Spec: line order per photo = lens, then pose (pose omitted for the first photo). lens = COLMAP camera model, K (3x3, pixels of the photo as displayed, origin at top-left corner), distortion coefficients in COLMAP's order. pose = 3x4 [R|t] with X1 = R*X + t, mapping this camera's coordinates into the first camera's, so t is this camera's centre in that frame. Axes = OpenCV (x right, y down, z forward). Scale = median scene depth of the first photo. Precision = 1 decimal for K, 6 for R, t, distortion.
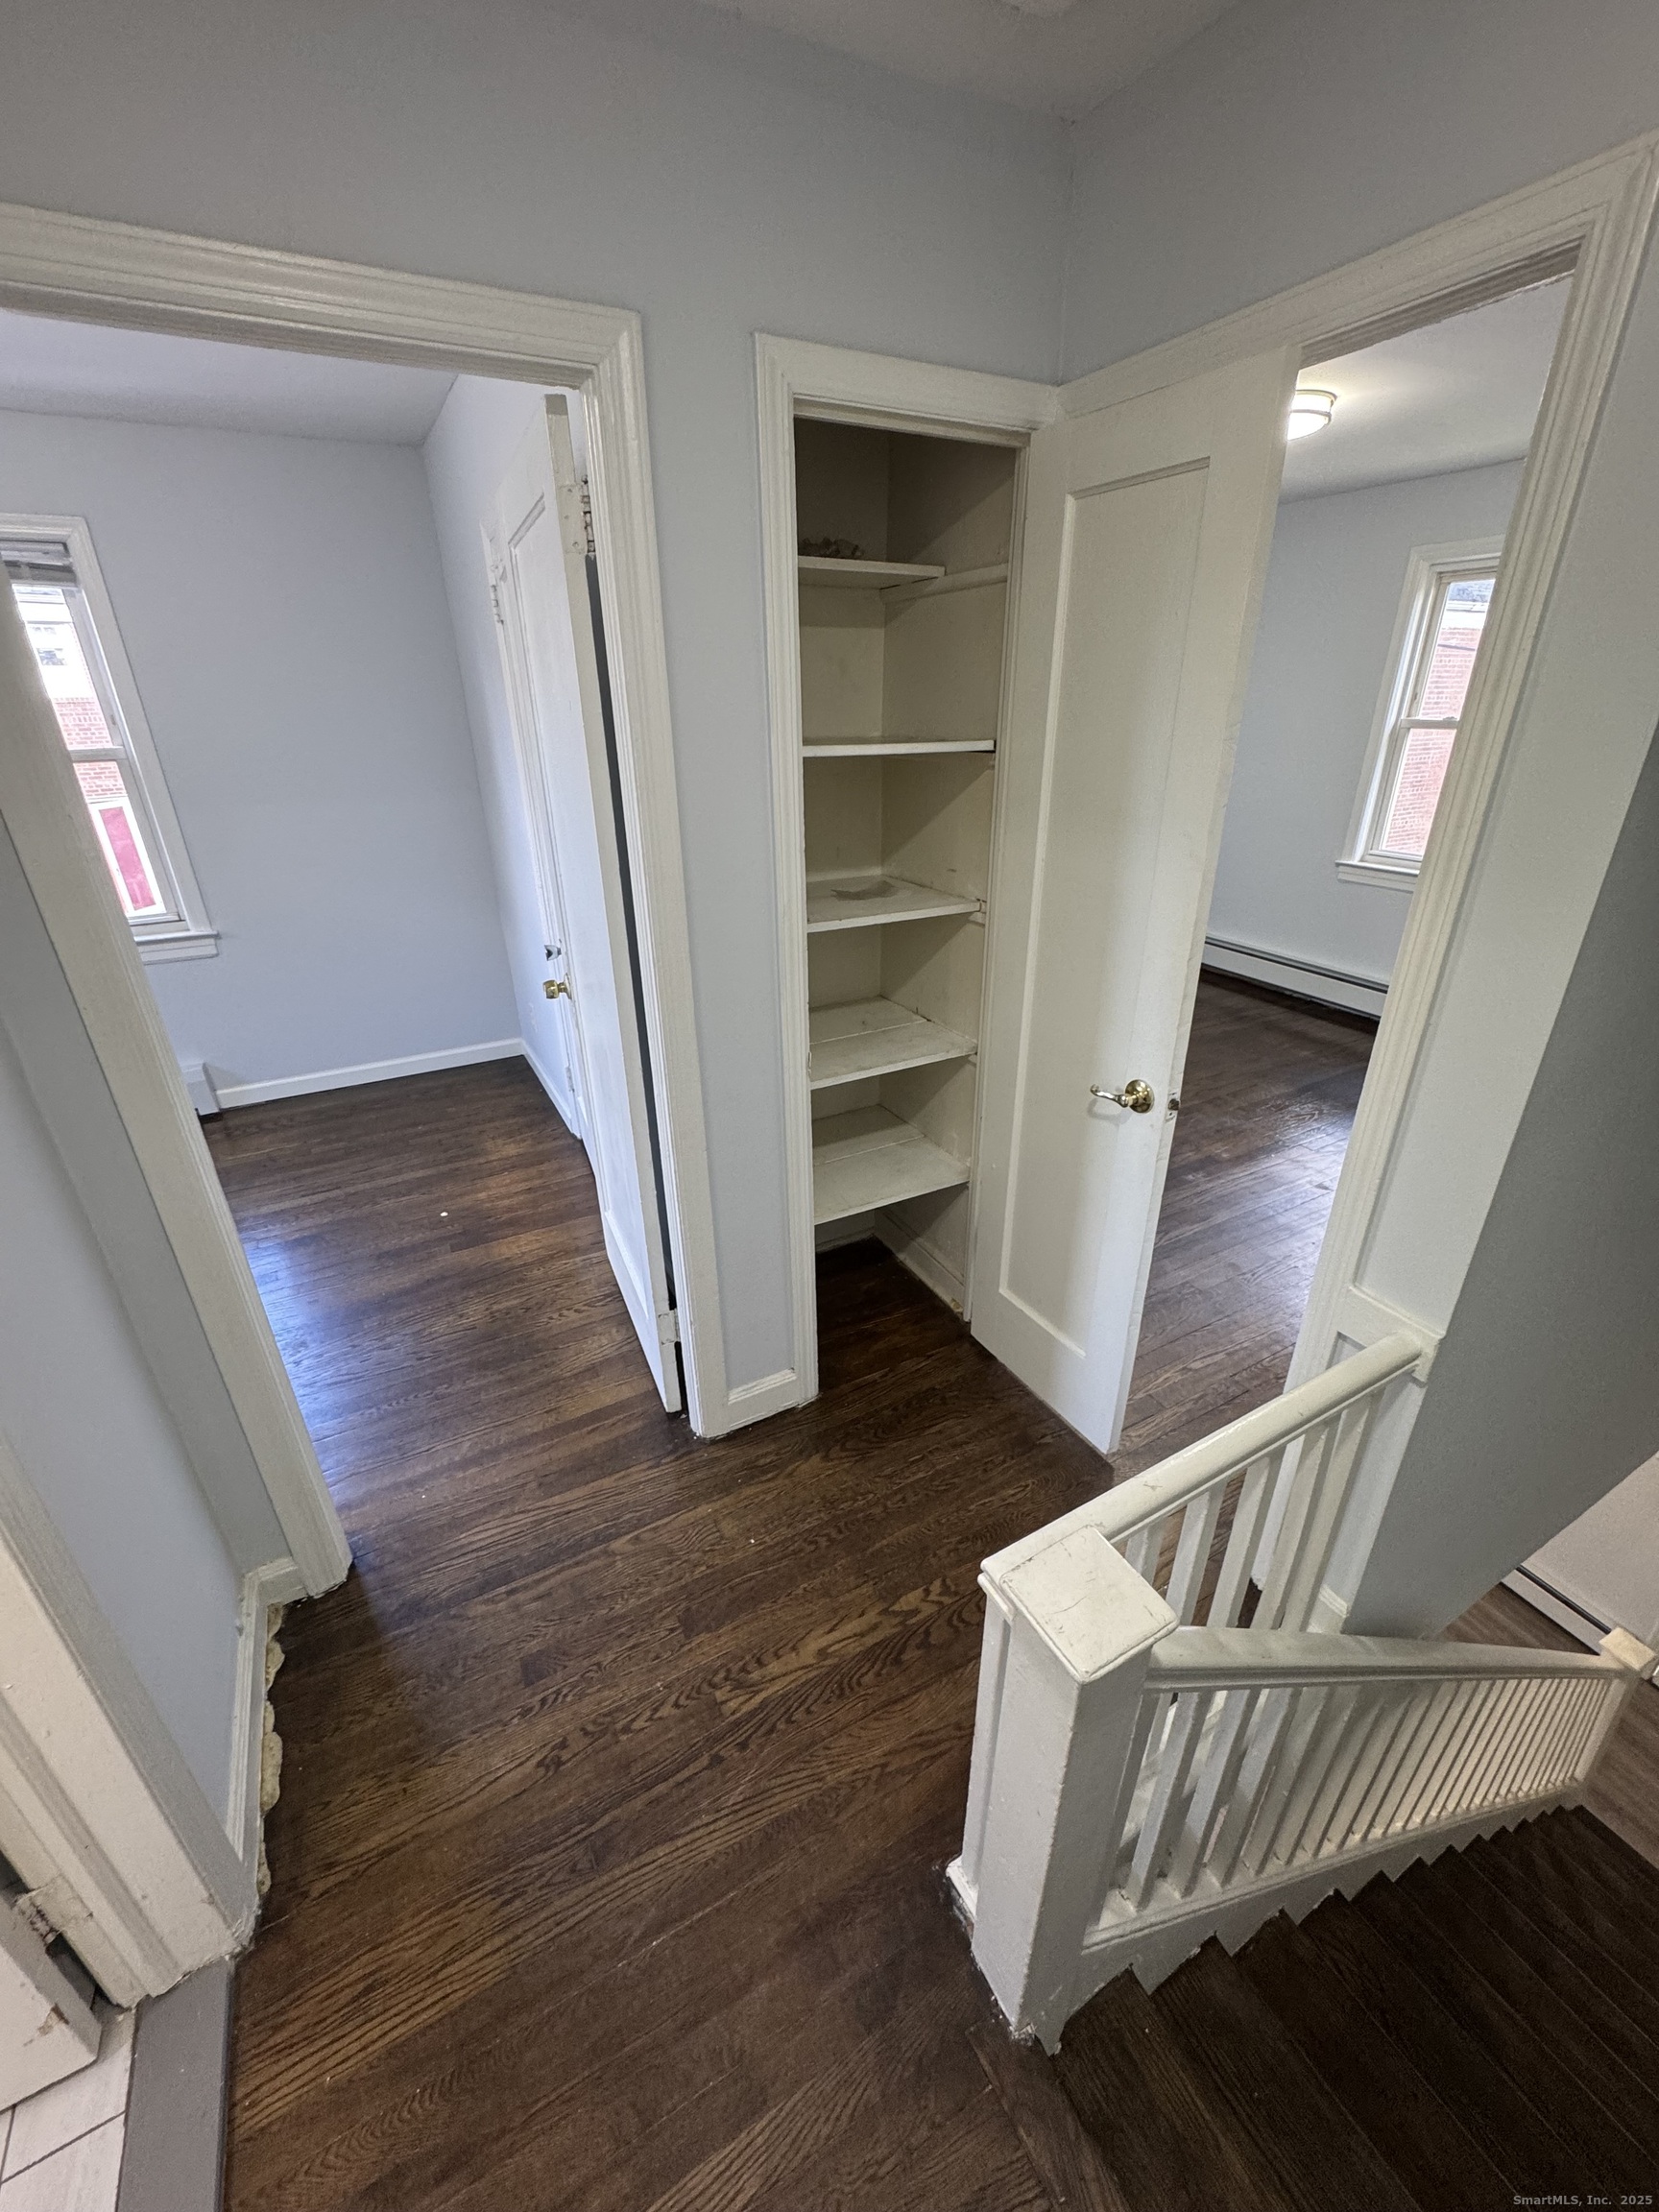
lens RADIAL K [[882.2, 0, 836.9], [0, 882.2, 1102.0], [0, 0, 1]] dist [-0.001967, 0.000129]
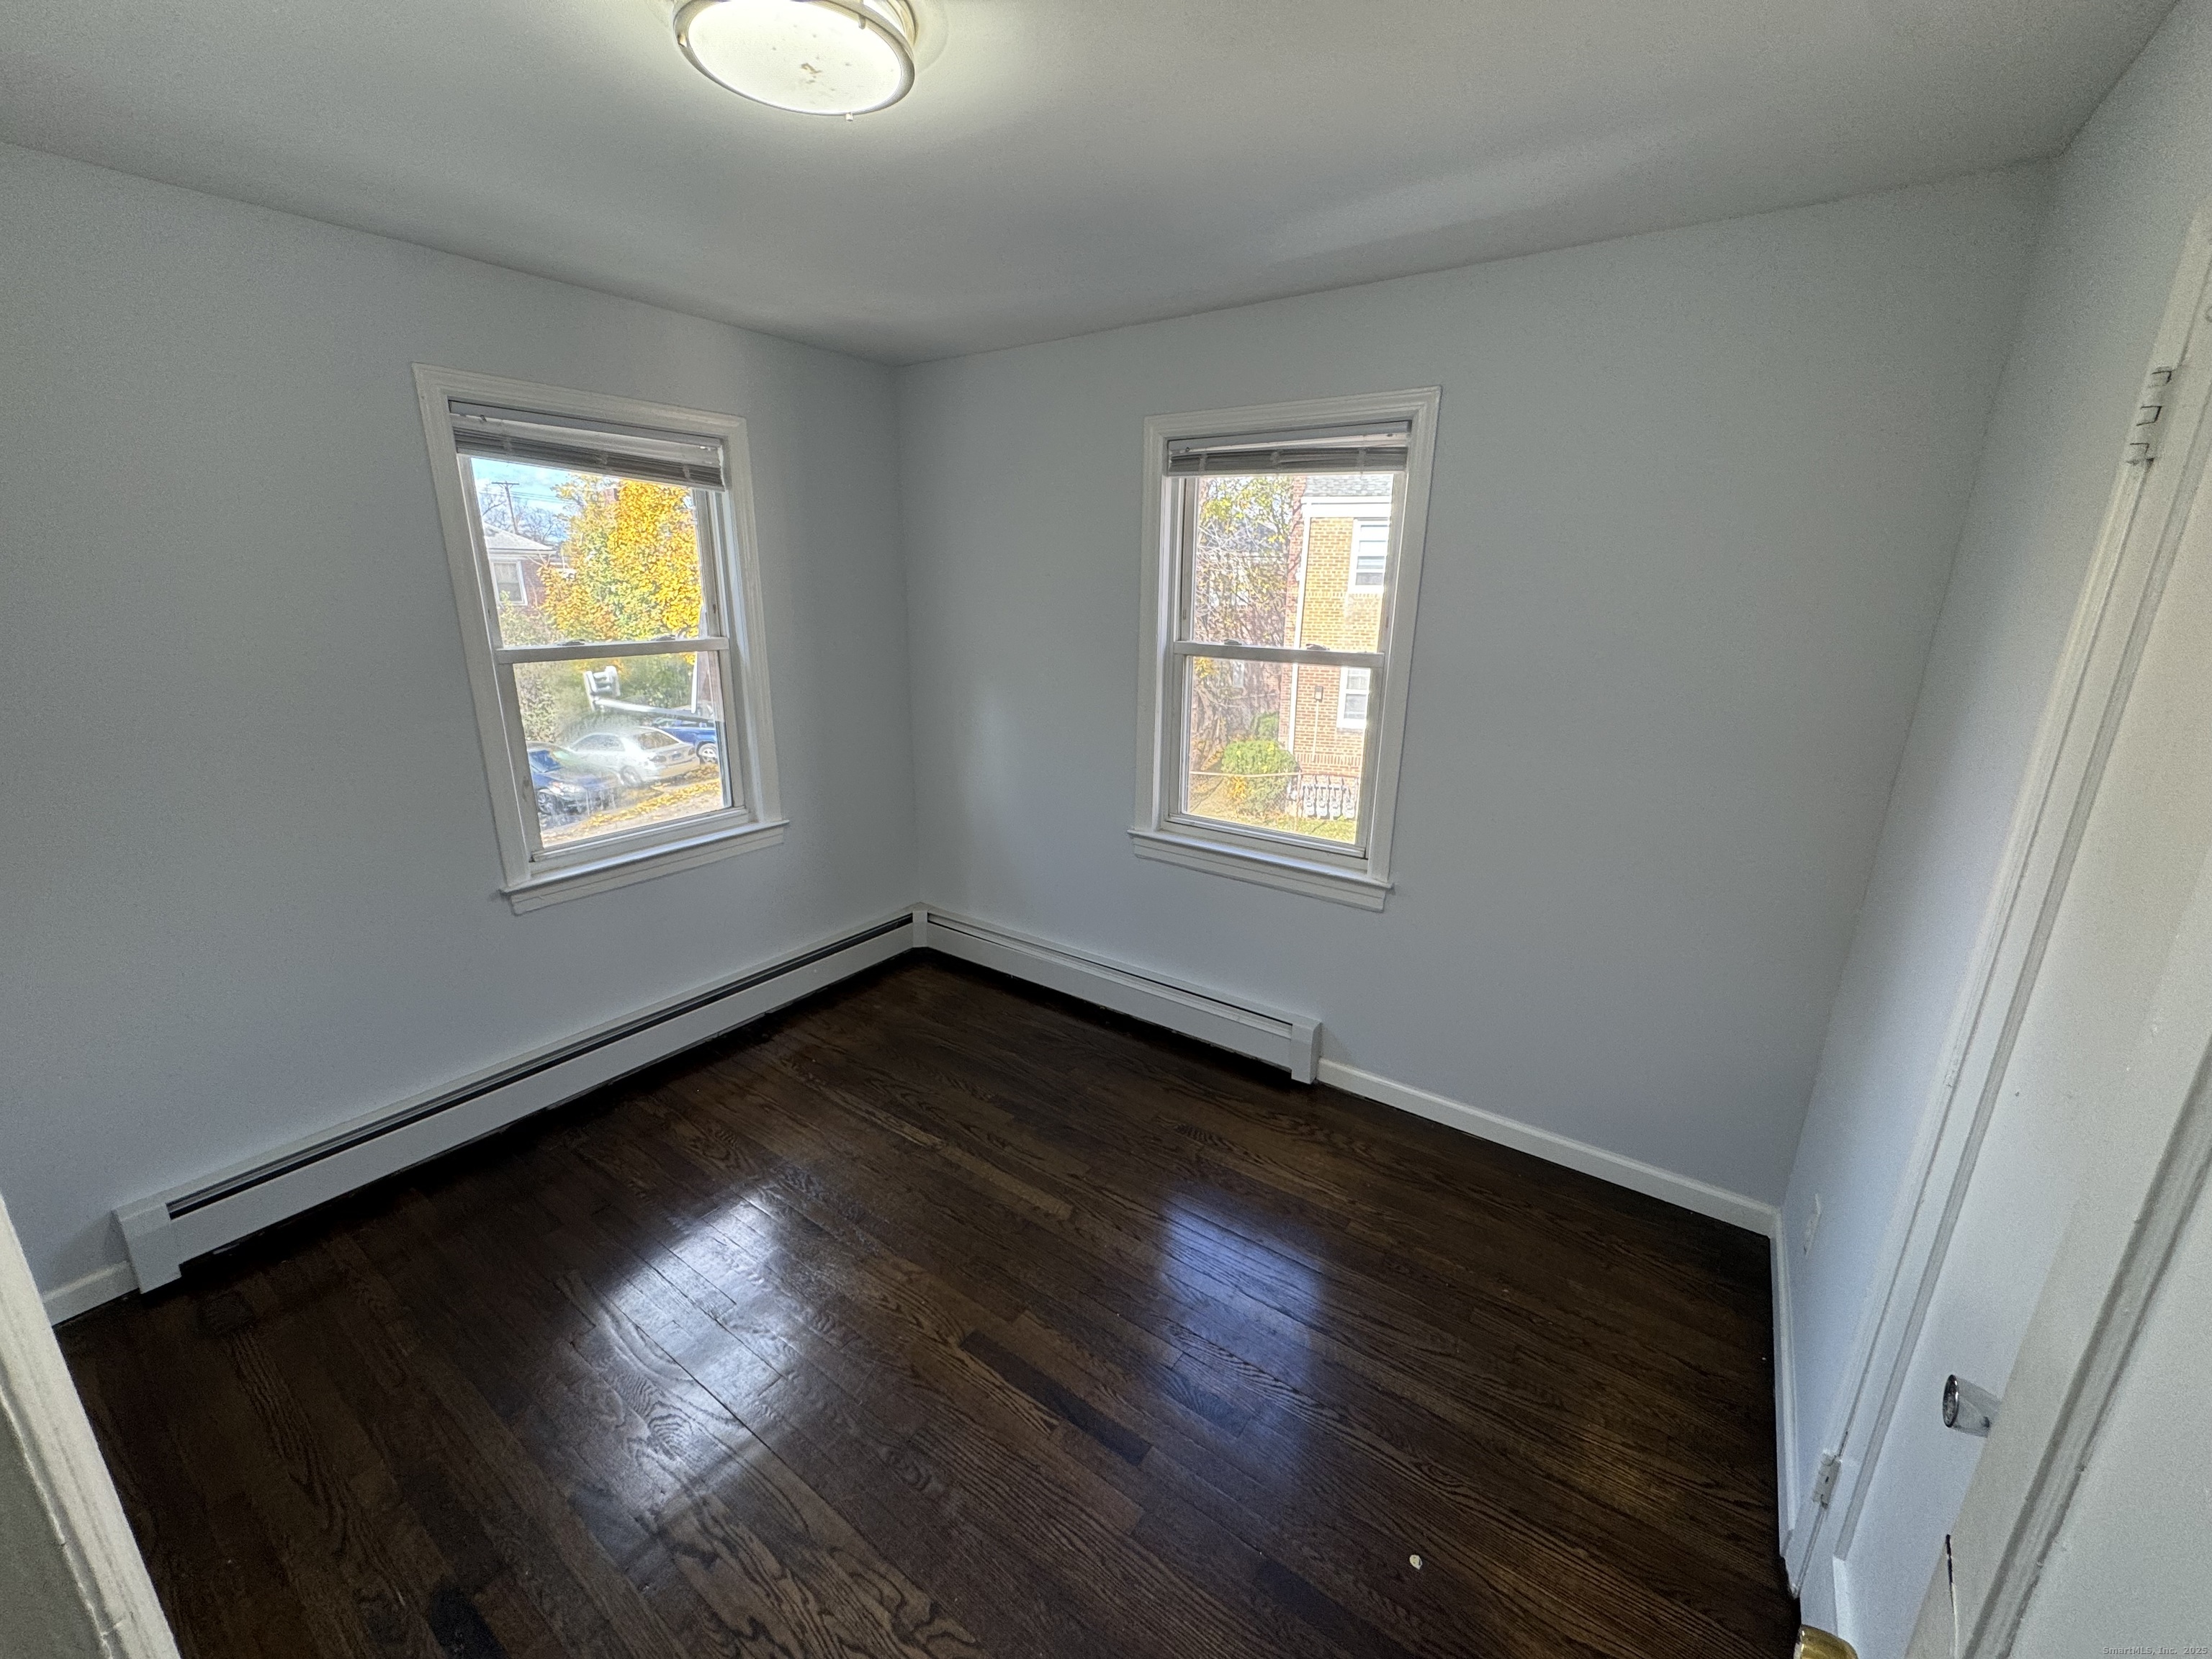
lens RADIAL K [[882.2, 0, 1105.2], [0, 882.2, 824.1], [0, 0, 1]] dist [-0.001967, 0.000129]
pose [[0.437762, 0.260500, -0.860525, -0.167800], [-0.395863, 0.915187, 0.075666, -0.202880], [0.807253, 0.307526, 0.503757, 0.398282]]
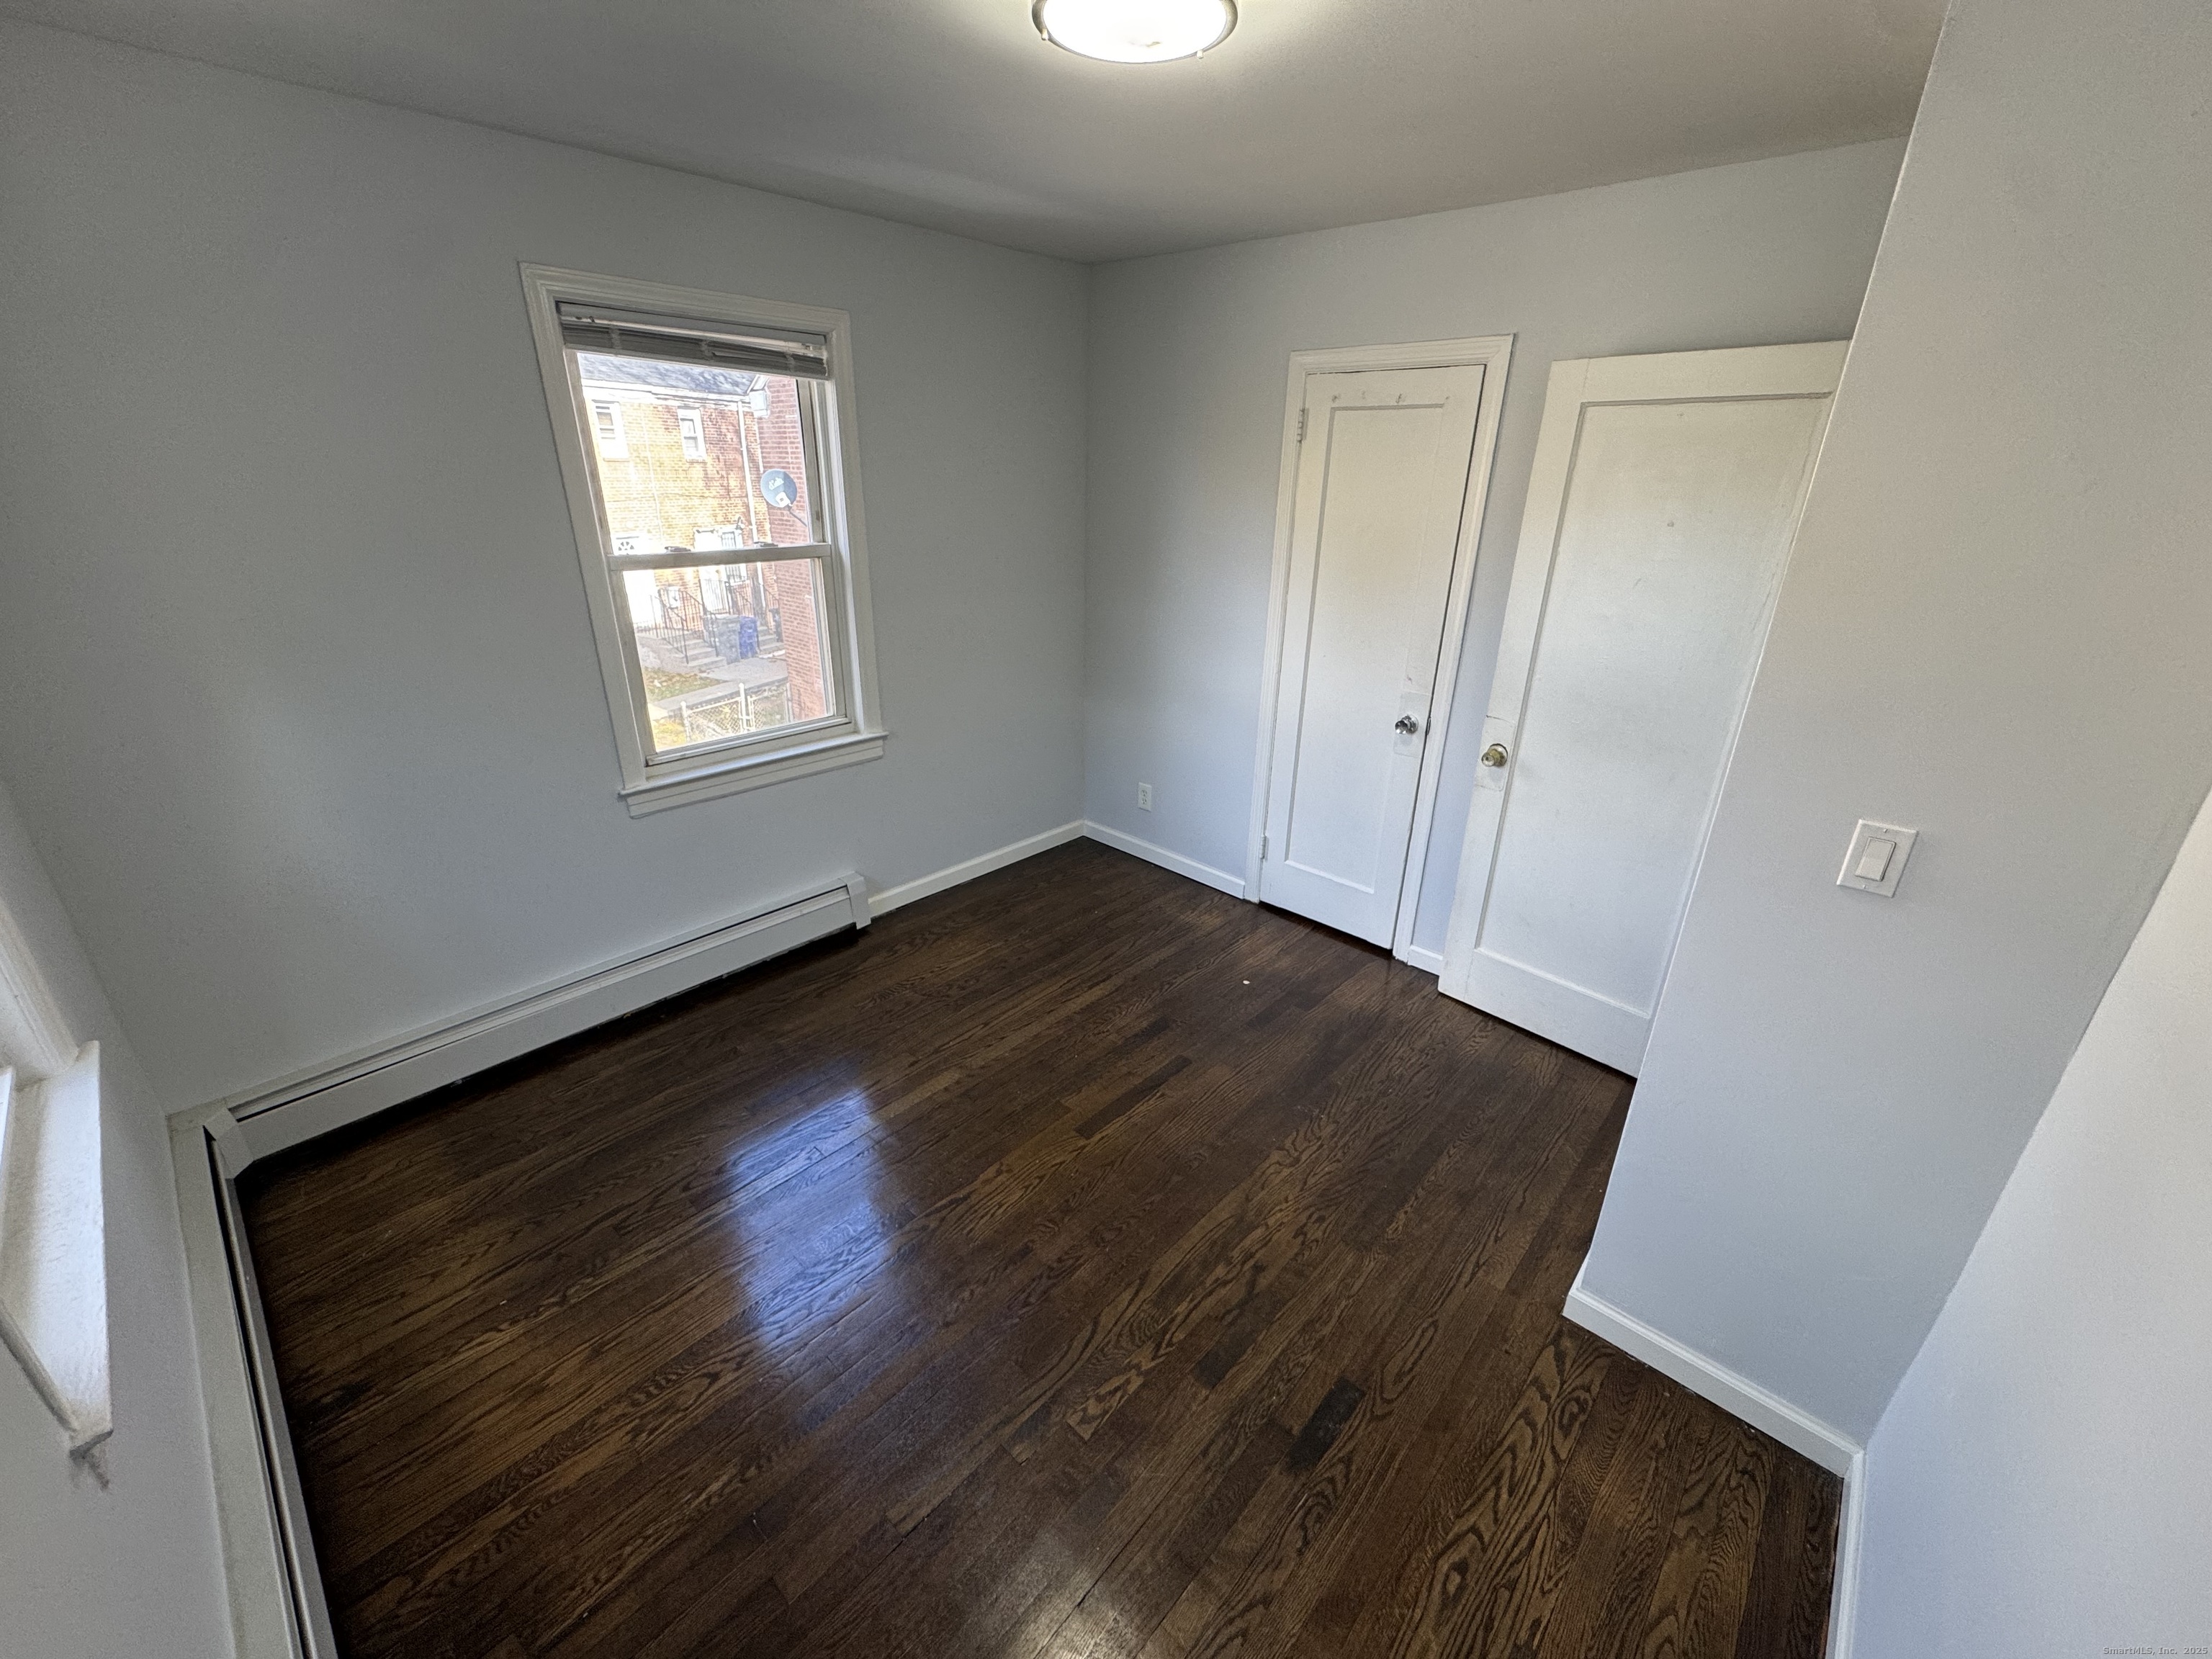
lens RADIAL K [[882.2, 0, 1105.2], [0, 882.2, 824.1], [0, 0, 1]] dist [-0.001967, 0.000129]
pose [[0.948711, -0.094350, 0.301739, -0.782448], [0.109753, 0.993361, -0.034468, -0.036505], [-0.296484, 0.065817, 0.952767, 0.029594]]
